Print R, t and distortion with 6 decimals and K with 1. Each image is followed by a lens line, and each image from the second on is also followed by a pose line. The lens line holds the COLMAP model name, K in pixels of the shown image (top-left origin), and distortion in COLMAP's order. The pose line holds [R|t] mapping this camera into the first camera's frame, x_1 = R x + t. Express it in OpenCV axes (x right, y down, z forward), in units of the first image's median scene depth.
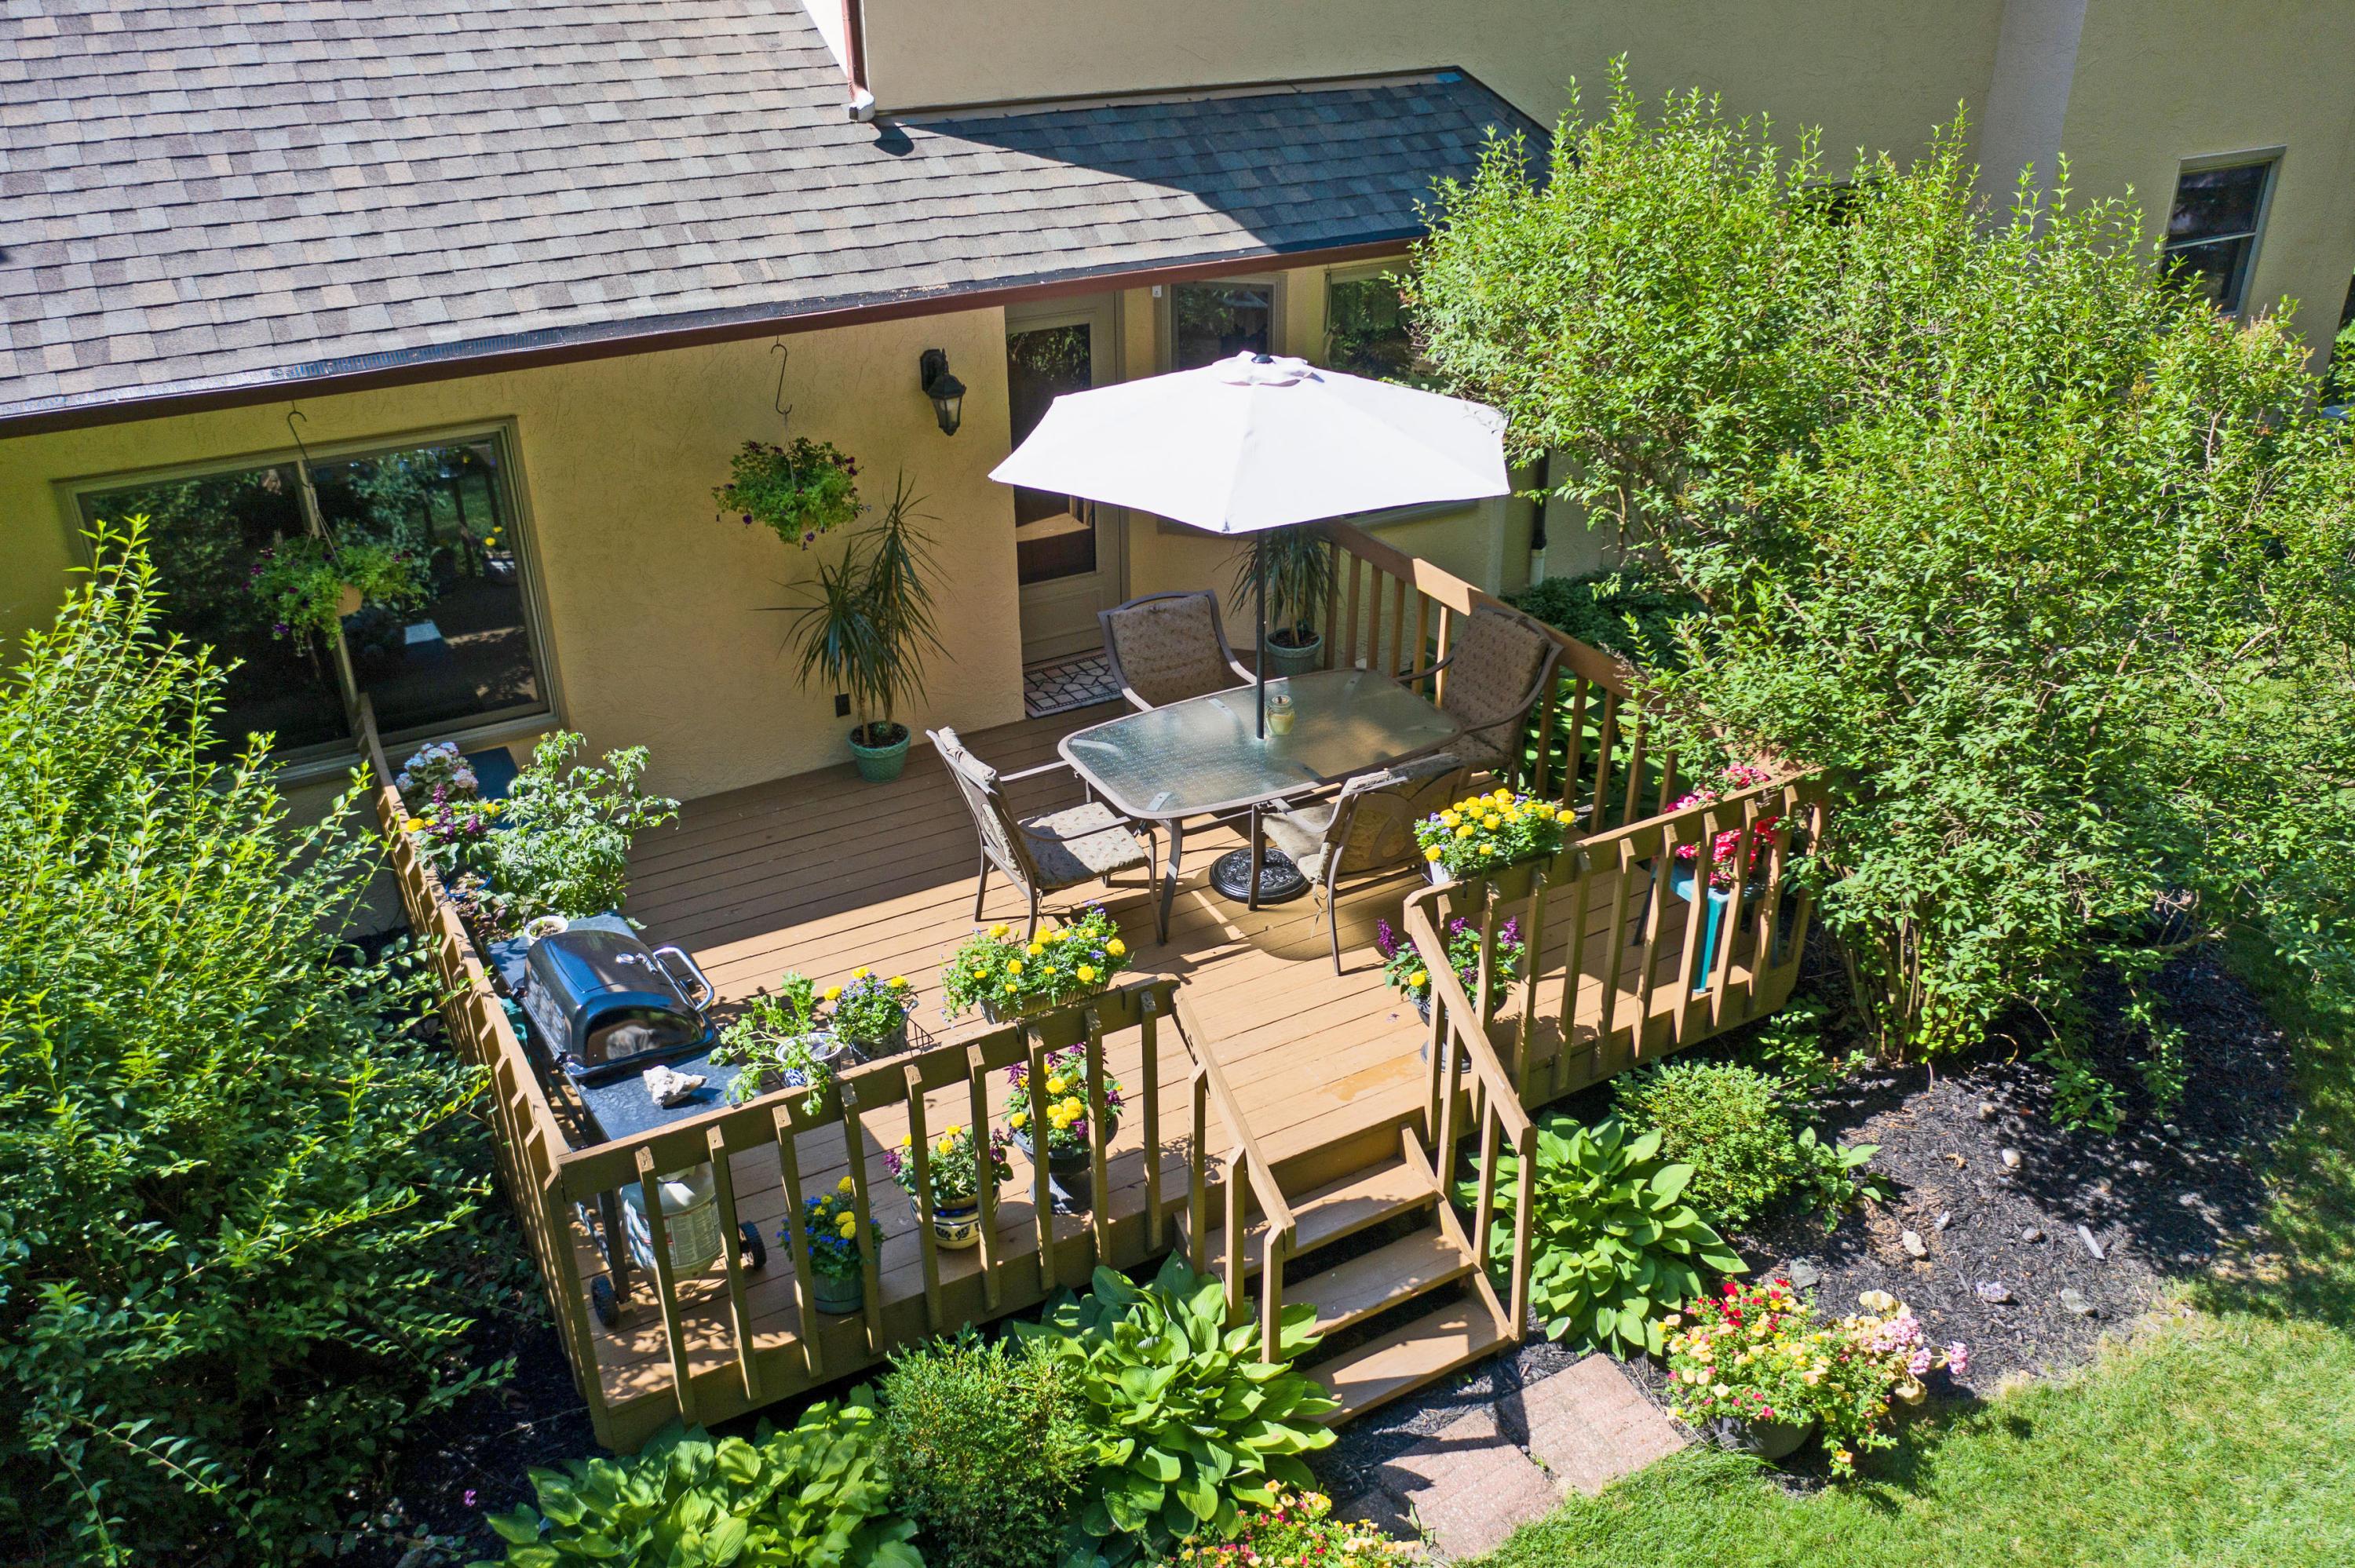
lens RADIAL K [[1878.3, 0, 1178.9], [0, 1878.3, 787.3], [0, 0, 1]] dist [0.012575, -0.016975]
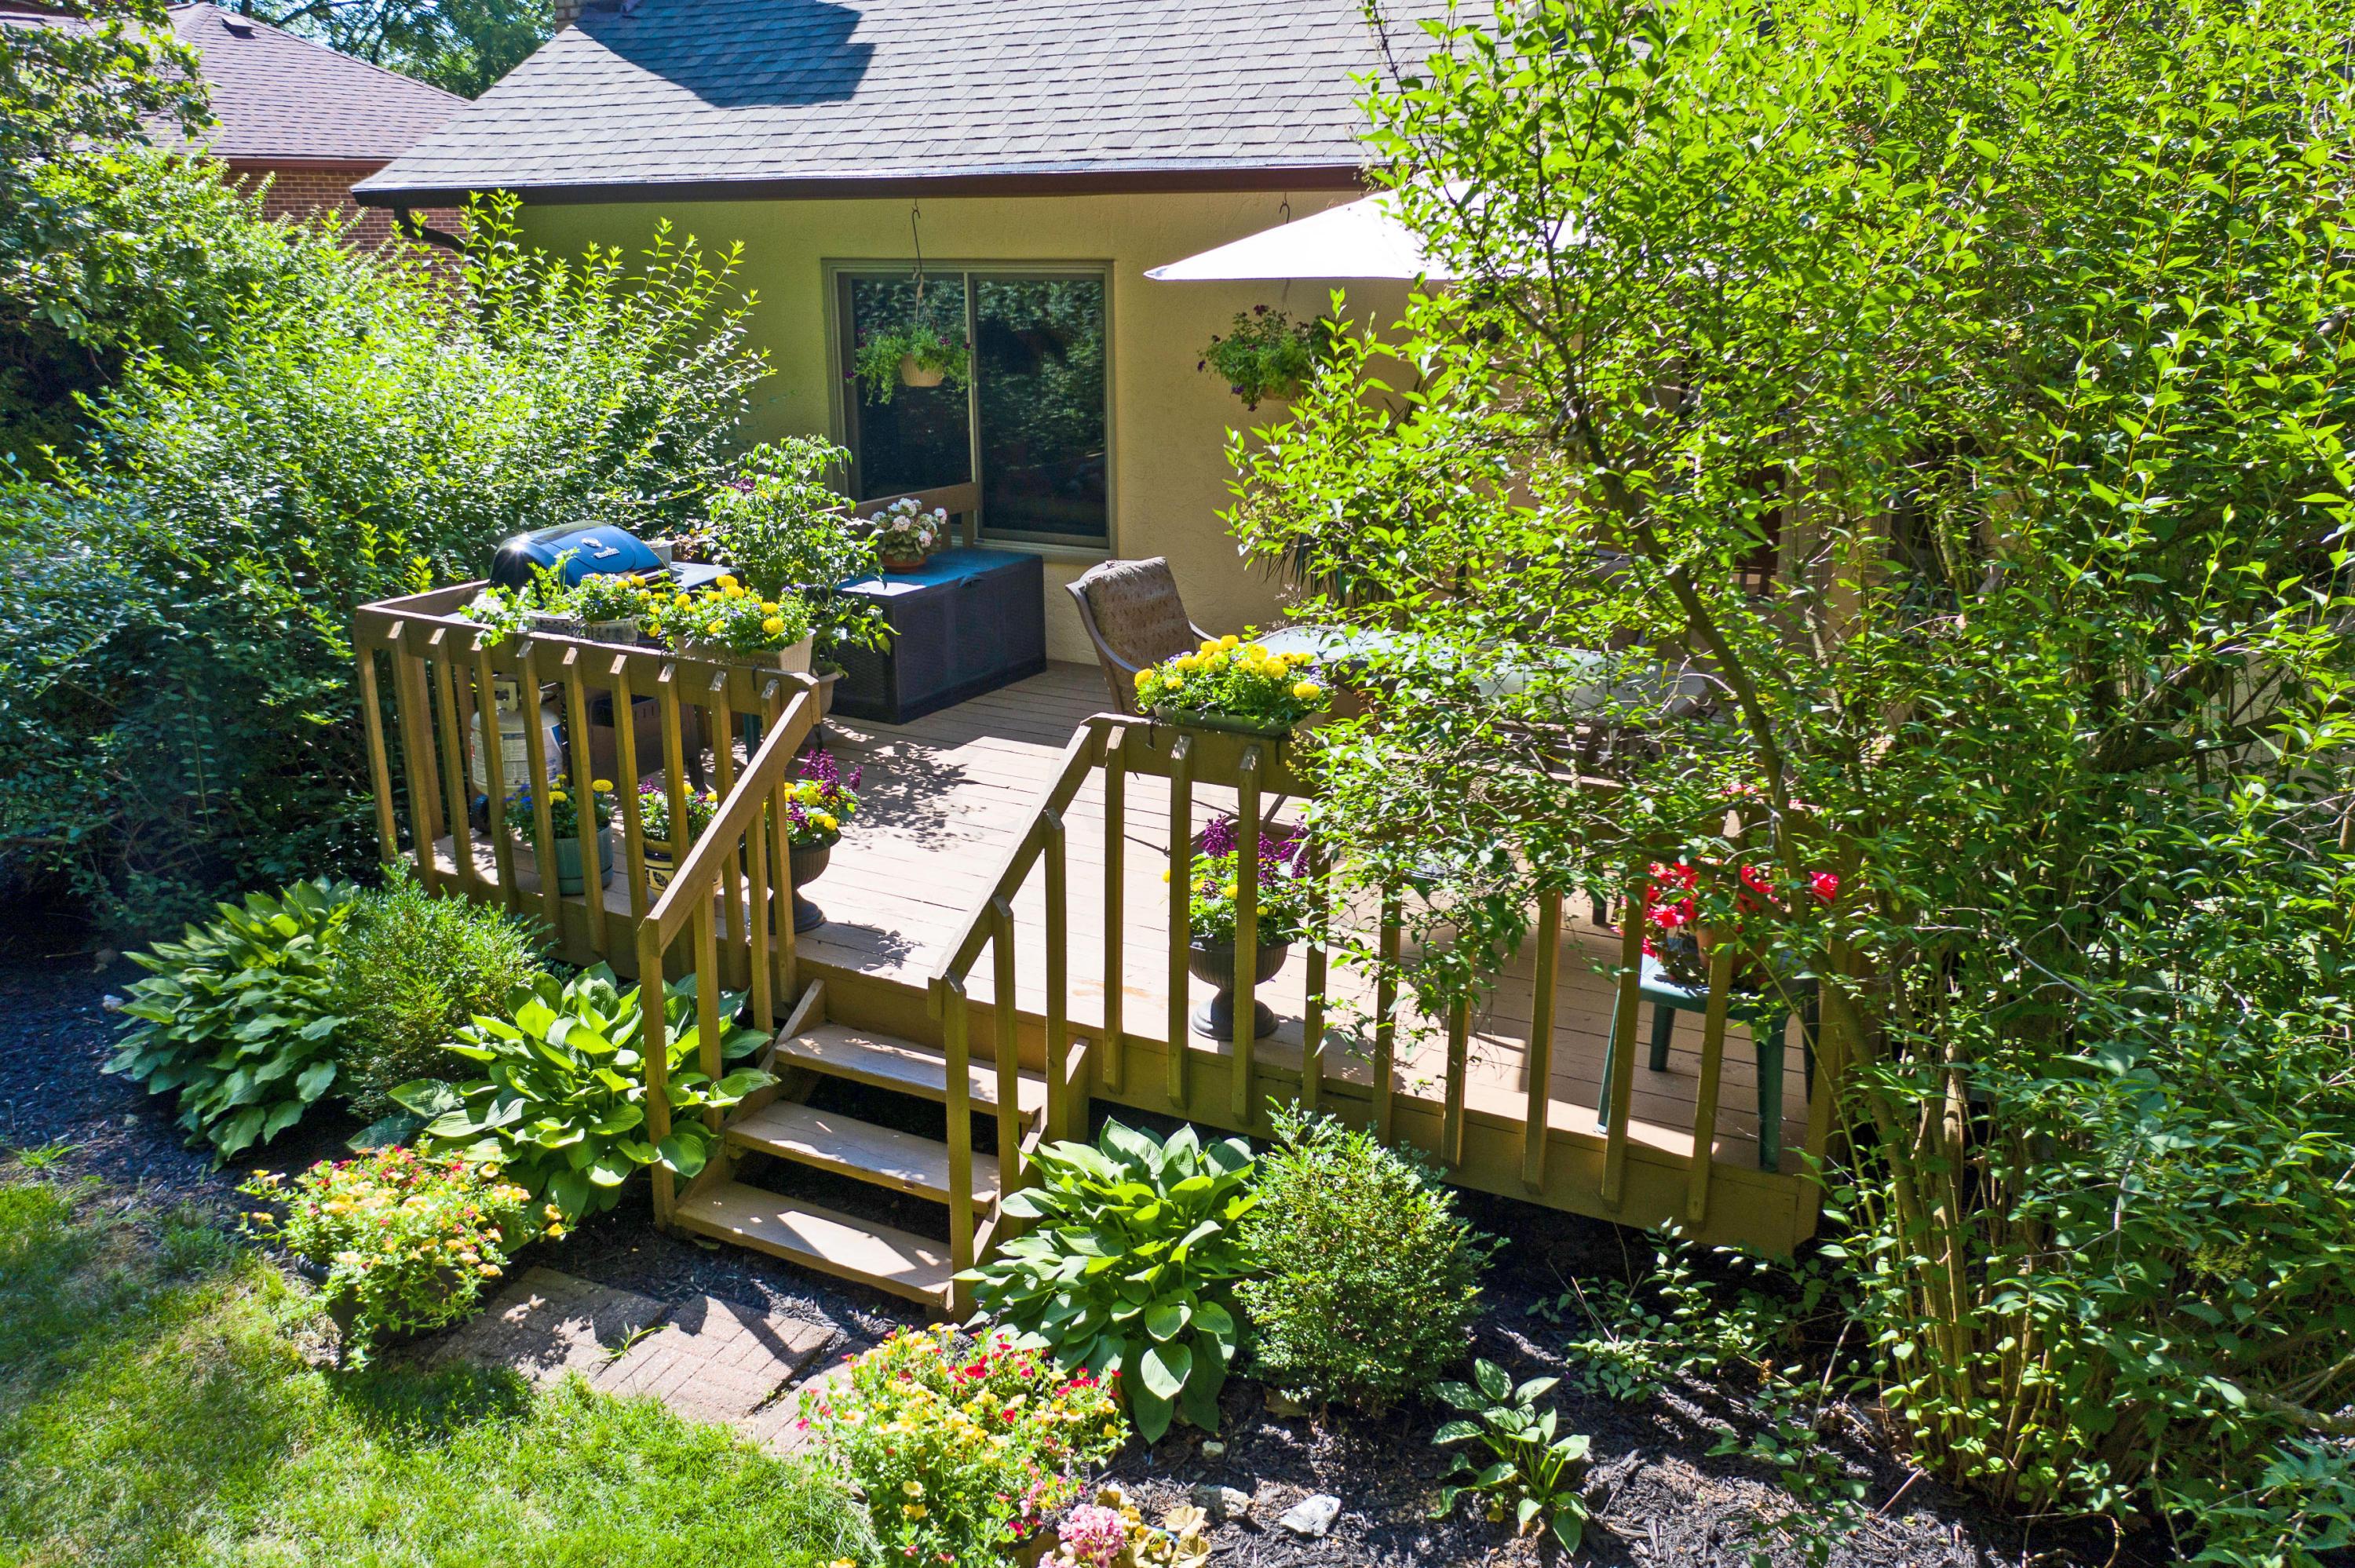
lens RADIAL K [[1878.3, 0, 1176.6], [0, 1878.3, 784.6], [0, 0, 1]] dist [0.012575, -0.016975]
pose [[0.497201, 0.246228, -0.831963, 0.806465], [-0.384541, 0.922102, 0.043095, 0.033289], [0.777766, 0.298497, 0.553155, 0.601671]]
